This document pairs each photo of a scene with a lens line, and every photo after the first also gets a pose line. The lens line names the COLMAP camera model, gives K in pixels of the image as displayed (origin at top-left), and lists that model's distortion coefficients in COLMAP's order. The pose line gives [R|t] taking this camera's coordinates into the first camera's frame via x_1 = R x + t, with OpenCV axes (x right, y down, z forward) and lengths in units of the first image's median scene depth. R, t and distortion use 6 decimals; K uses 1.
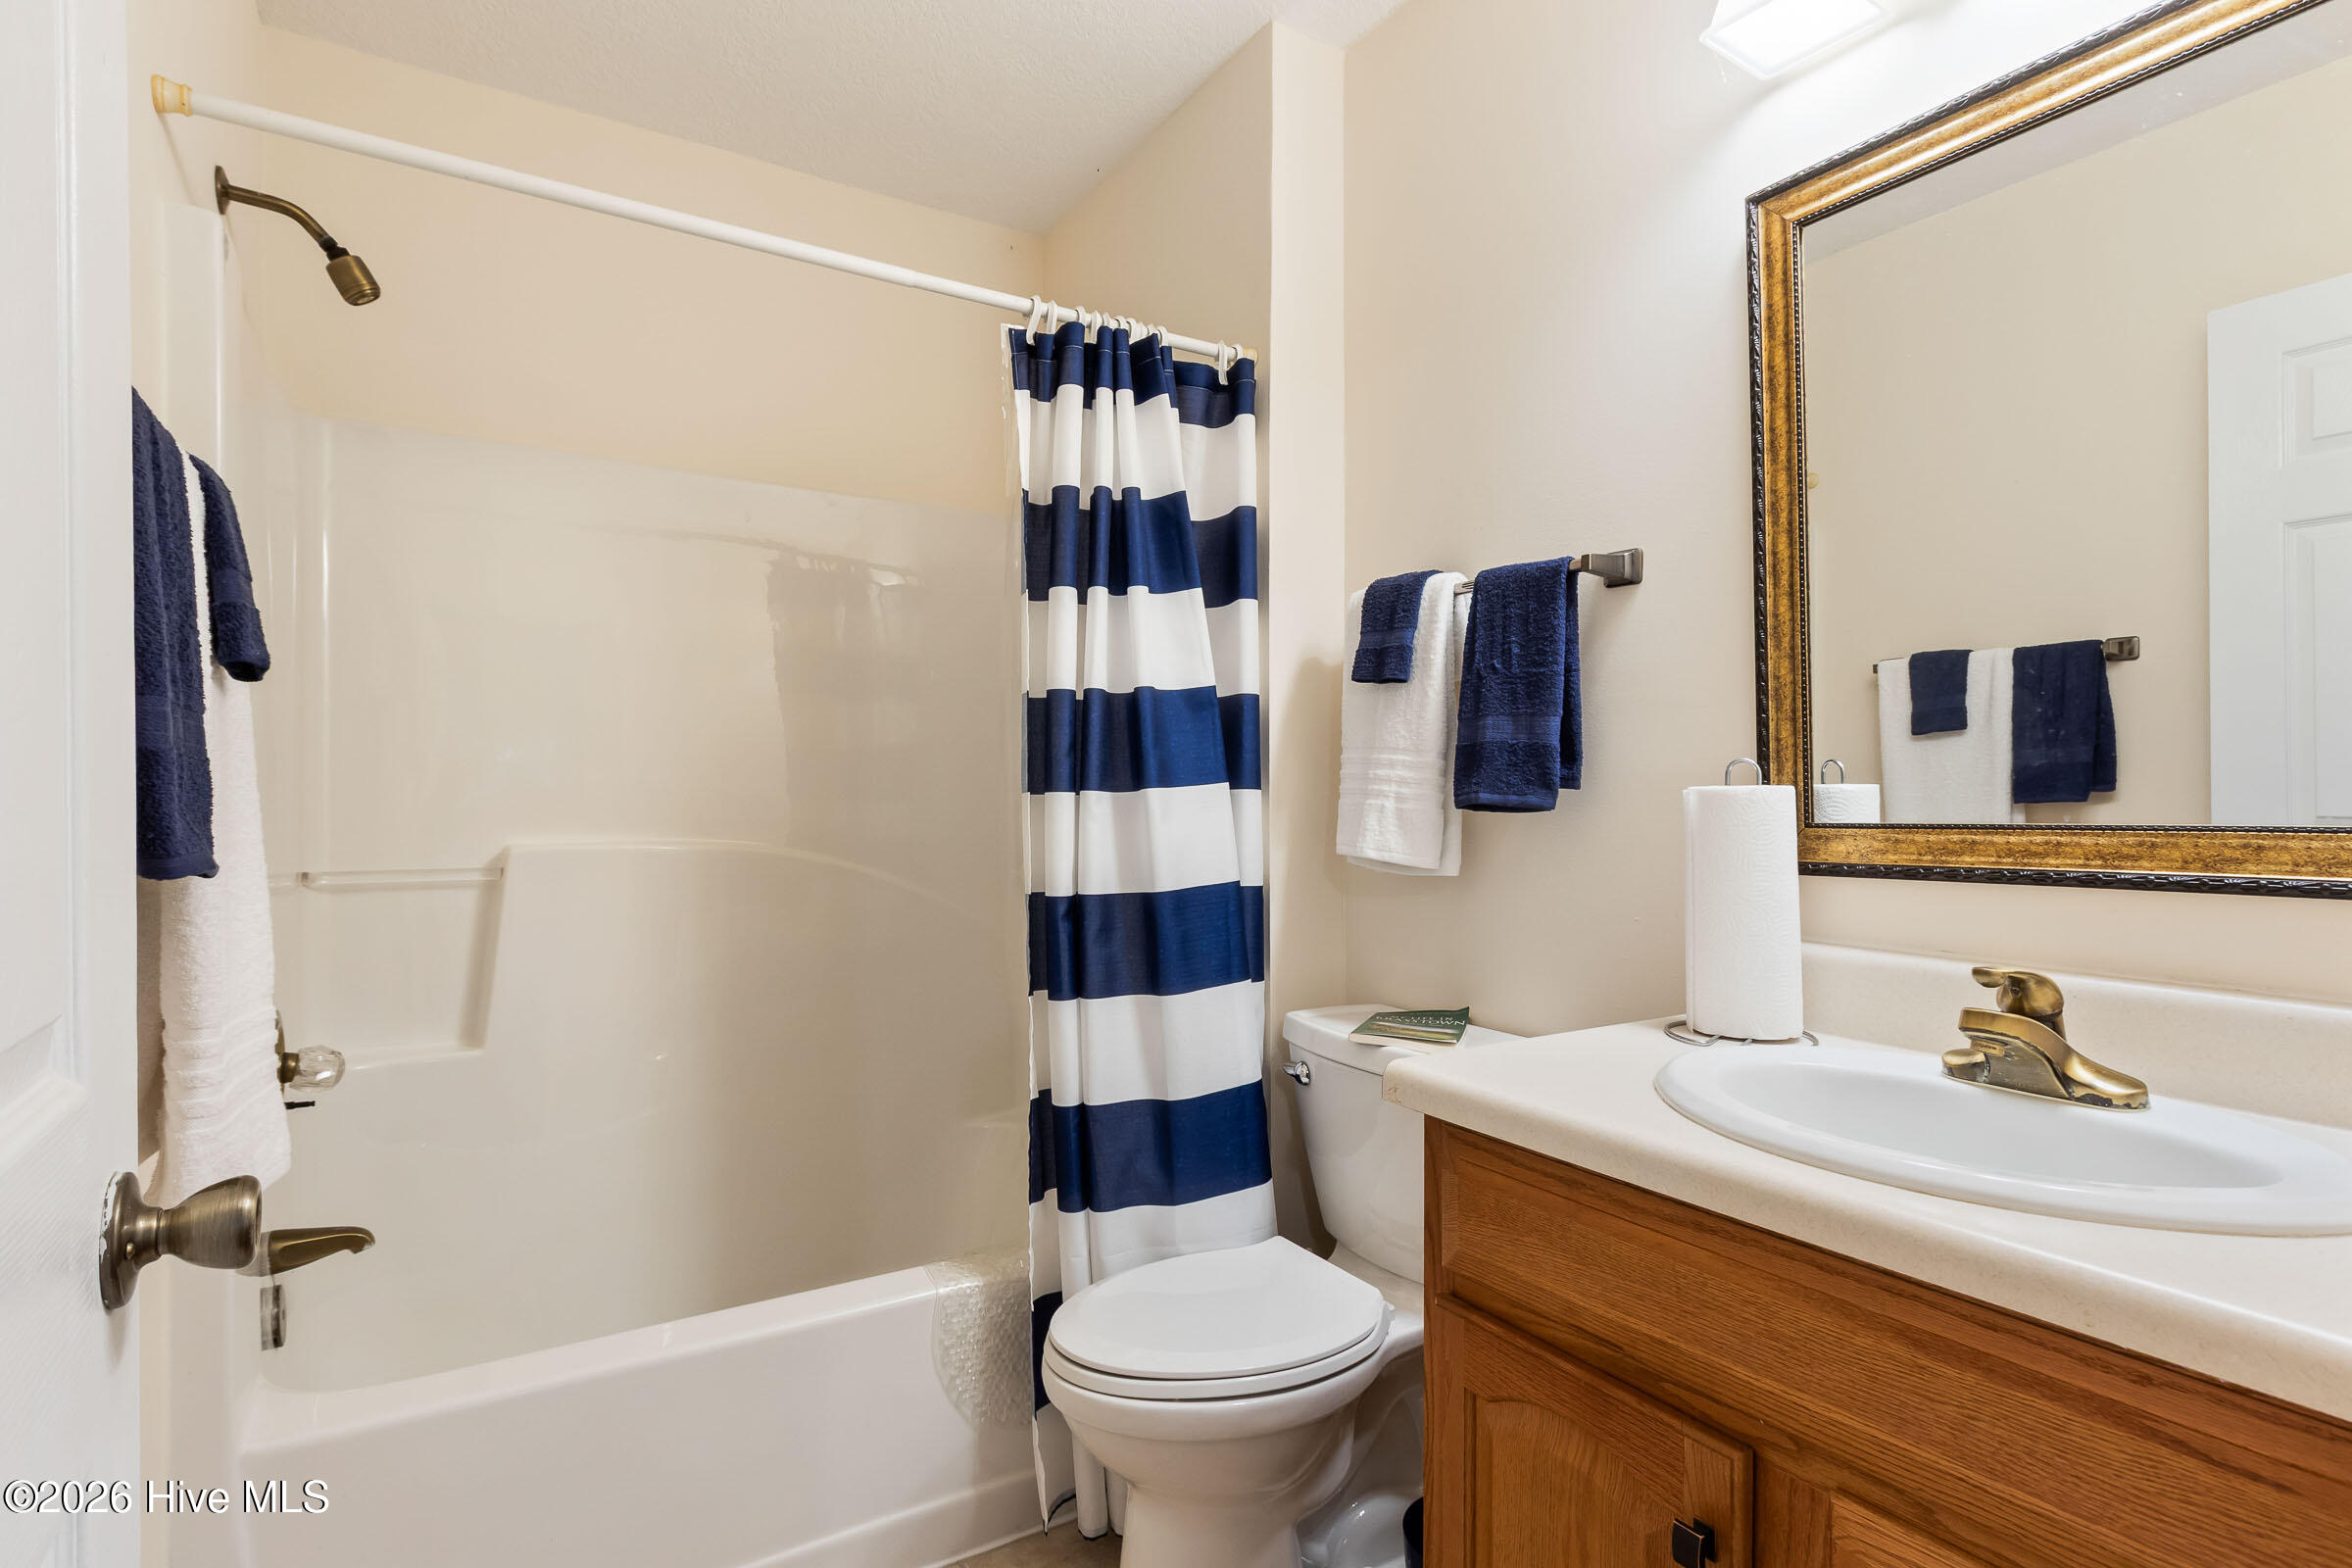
lens RADIAL K [[1135.4, 0, 1171.0], [0, 1135.4, 794.8], [0, 0, 1]] dist [0.000858, -0.002602]
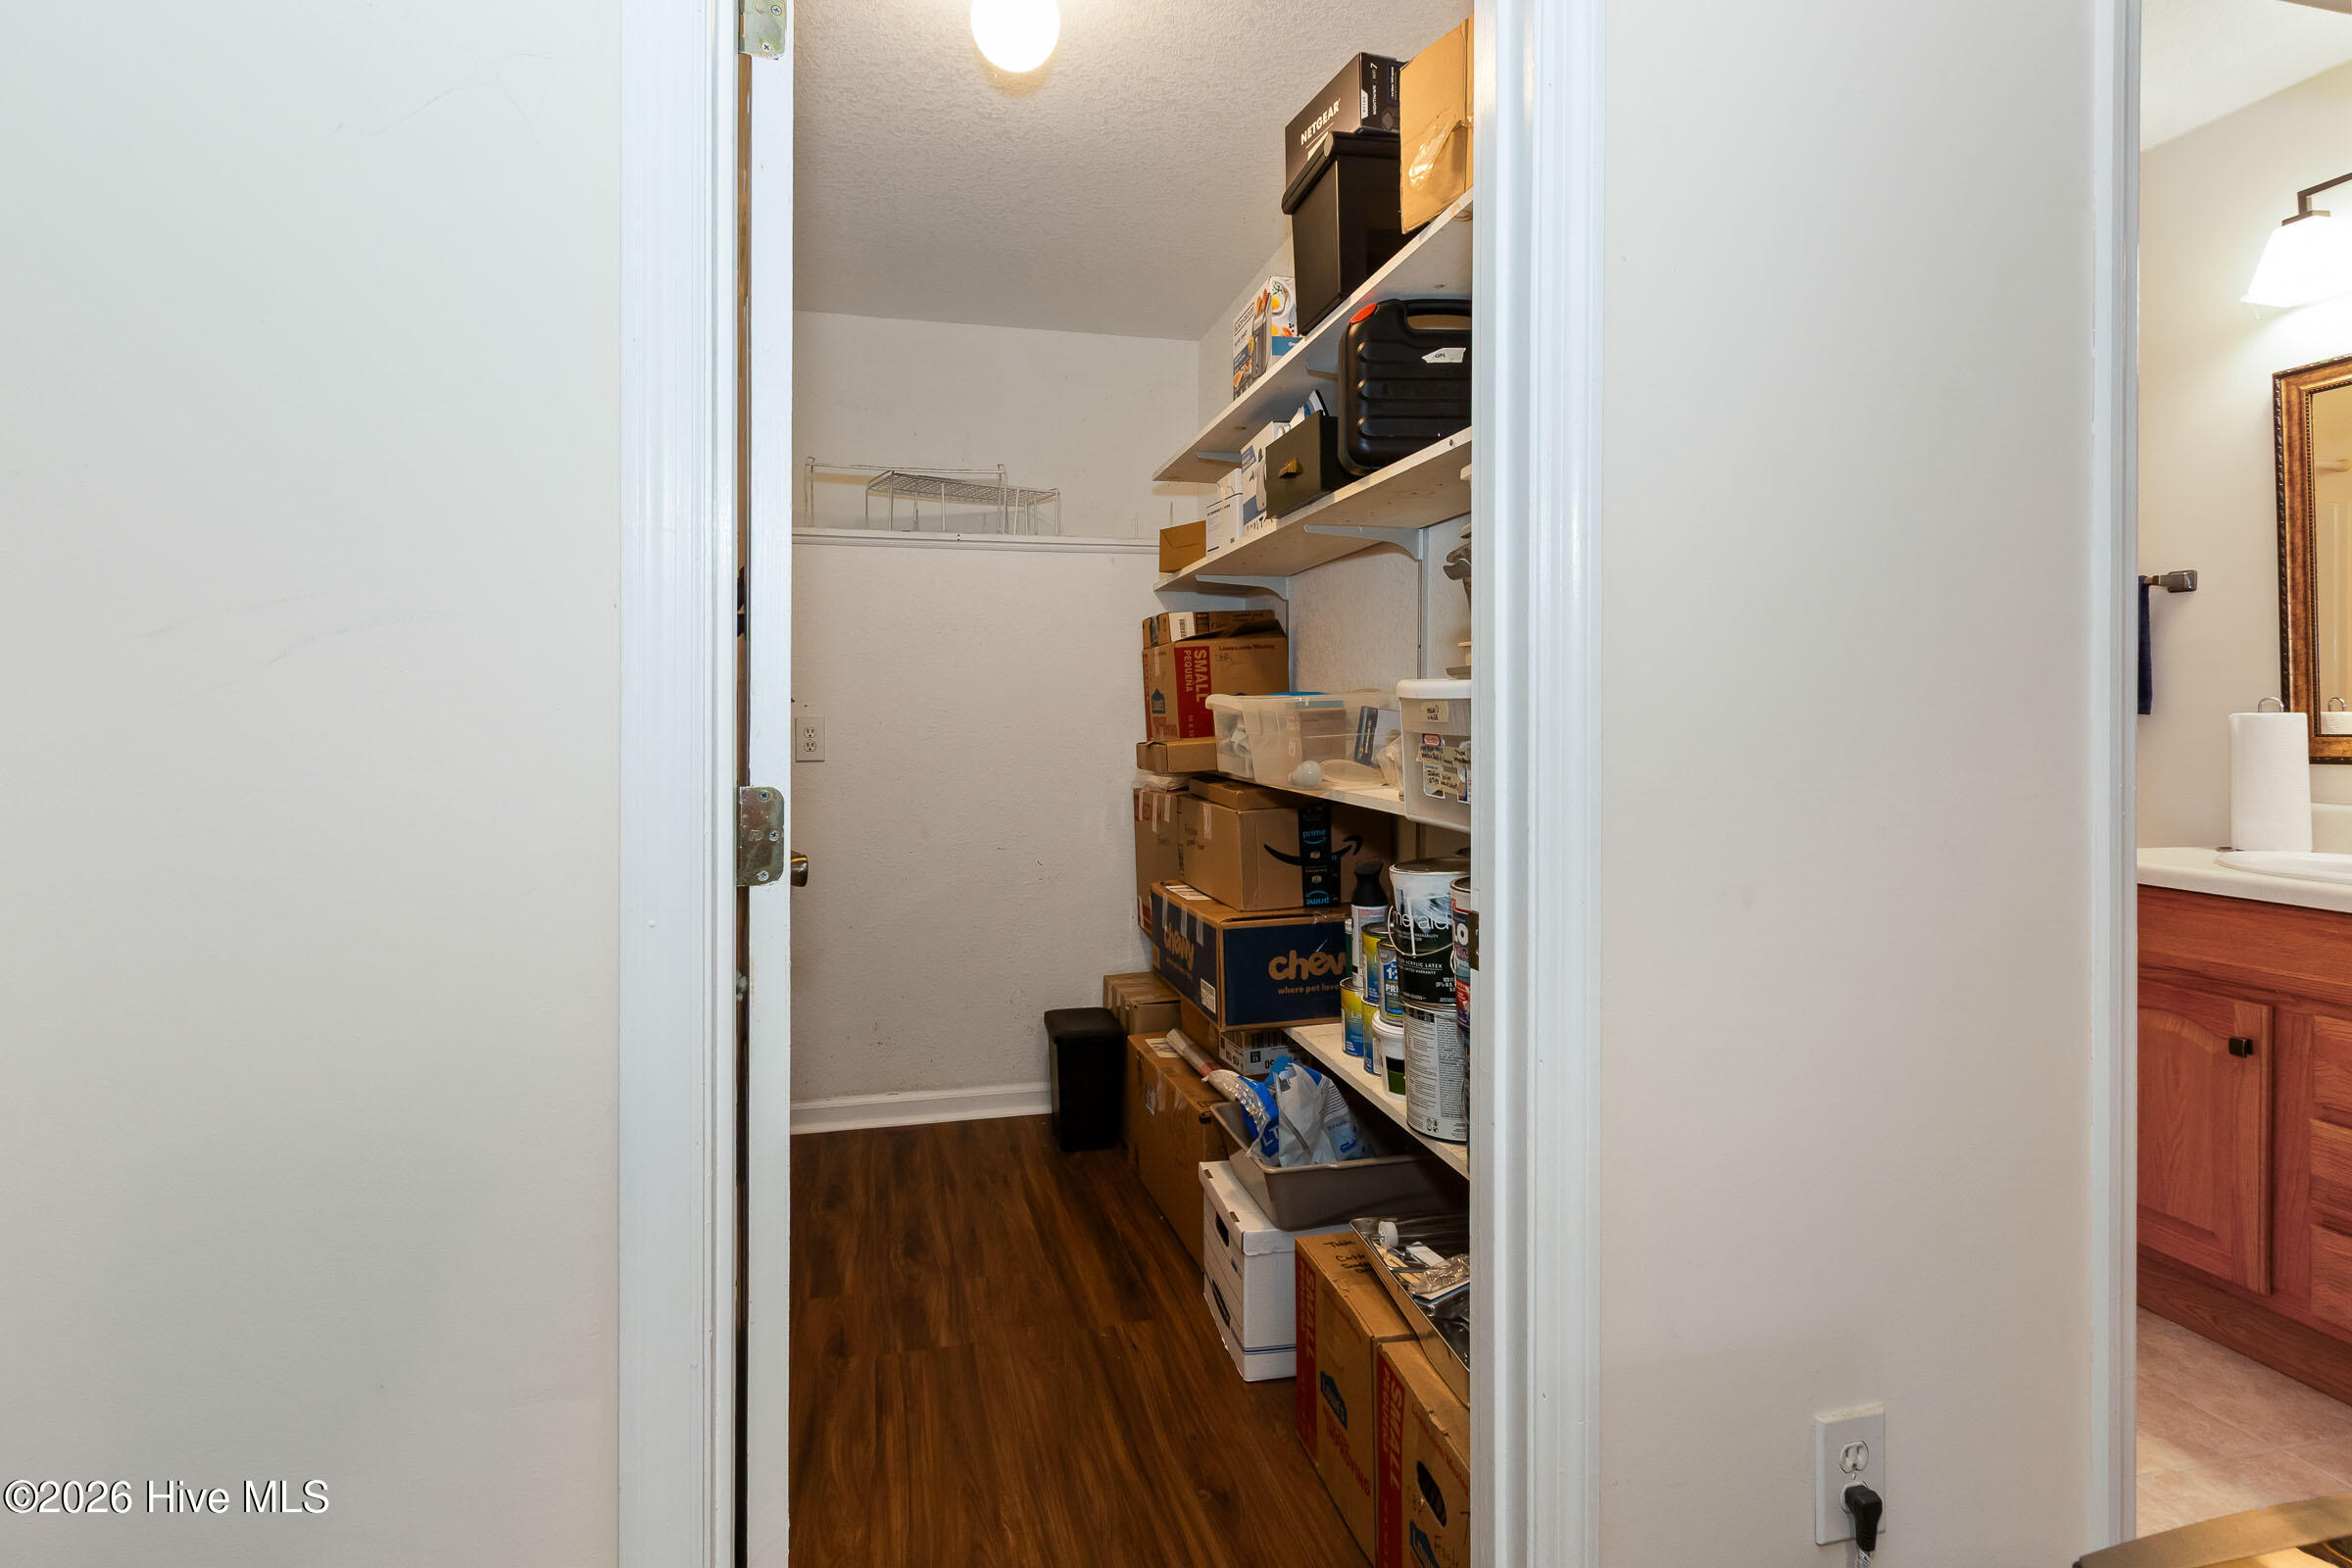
lens RADIAL K [[1135.4, 0, 1203.3], [0, 1135.4, 729.4], [0, 0, 1]] dist [0.000858, -0.002602]
pose [[0.957258, 0.004452, -0.289202, -0.560580], [-0.005699, 0.999978, -0.003469, 0.033039], [0.289180, 0.004969, 0.957262, -1.139078]]
